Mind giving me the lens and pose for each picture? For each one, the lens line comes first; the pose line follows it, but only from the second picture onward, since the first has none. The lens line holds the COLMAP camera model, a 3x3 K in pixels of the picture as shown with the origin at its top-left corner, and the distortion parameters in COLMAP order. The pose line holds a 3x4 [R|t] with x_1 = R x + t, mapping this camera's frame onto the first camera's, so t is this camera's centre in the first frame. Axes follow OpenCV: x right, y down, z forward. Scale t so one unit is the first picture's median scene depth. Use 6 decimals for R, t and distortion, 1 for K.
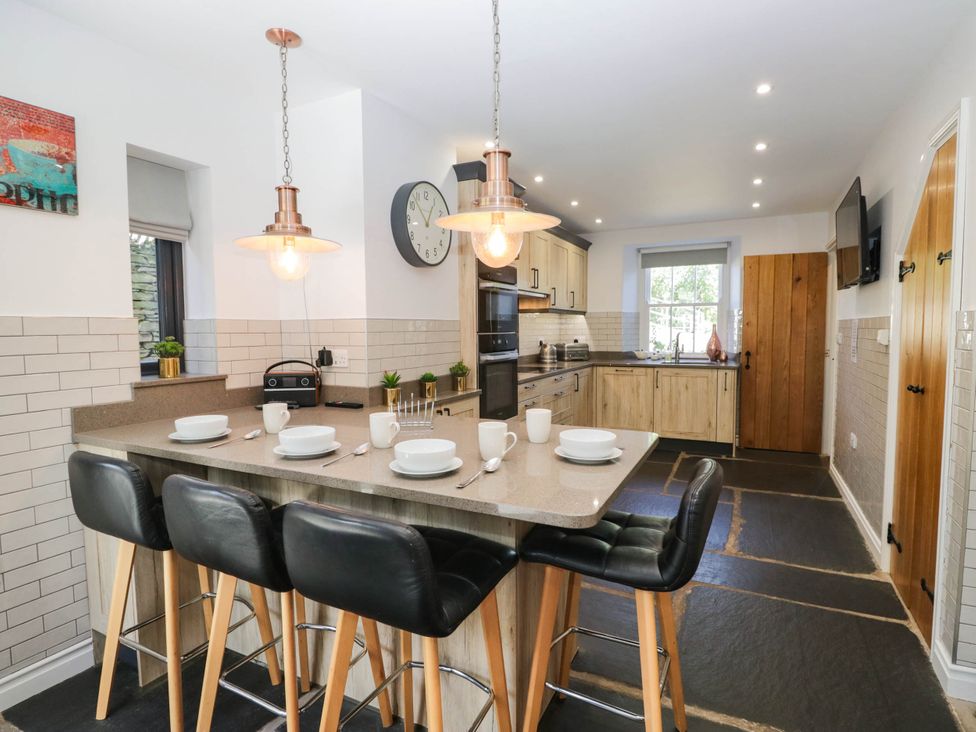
lens RADIAL K [[520.5, 0, 484.3], [0, 520.5, 365.3], [0, 0, 1]] dist [-0.014314, -0.001583]
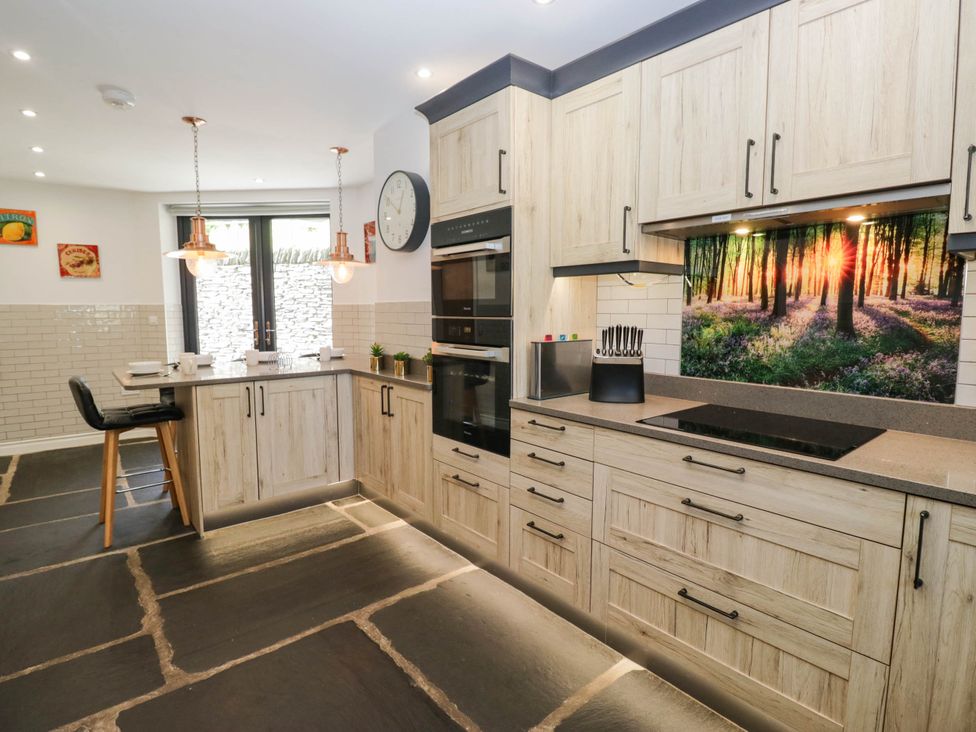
lens RADIAL K [[520.5, 0, 490.3], [0, 520.5, 364.0], [0, 0, 1]] dist [-0.014314, -0.001583]
pose [[-0.401936, 0.101950, -0.909975, 0.407055], [-0.061756, 0.988501, 0.138025, -0.061395], [0.913583, 0.111674, -0.391018, 0.815685]]
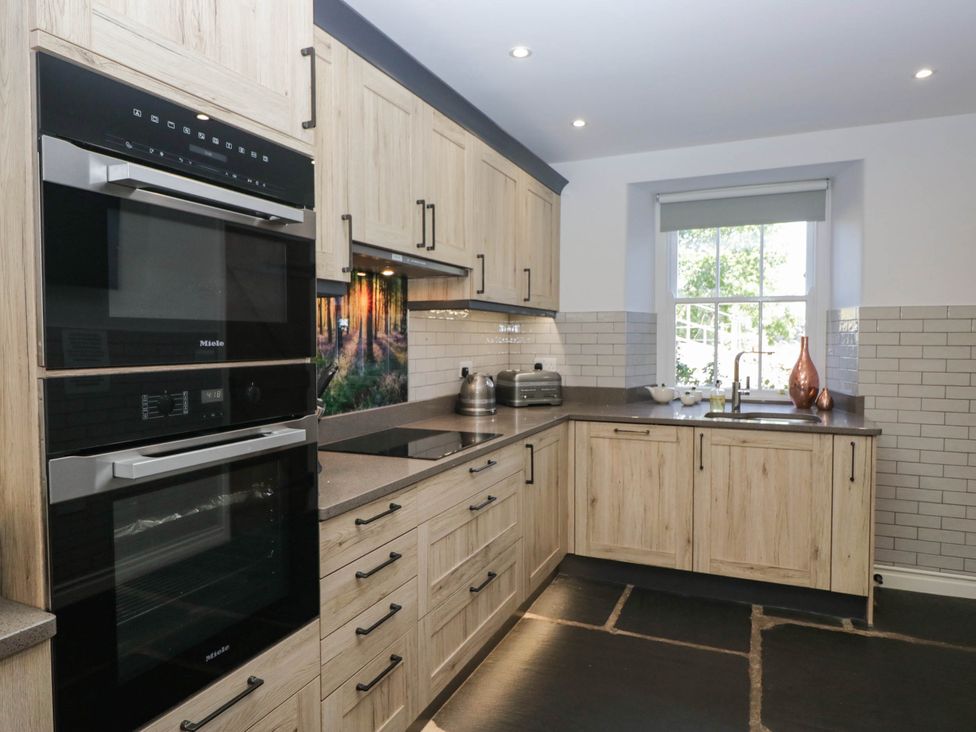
lens RADIAL K [[625.0, 0, 491.8], [0, 625.0, 367.7], [0, 0, 1]] dist [-0.019146, -0.000668]
pose [[0.998082, 0.002571, 0.061860, 0.100145], [-0.001036, 0.999691, -0.024823, -0.033175], [-0.061905, 0.024711, 0.997776, 0.415237]]
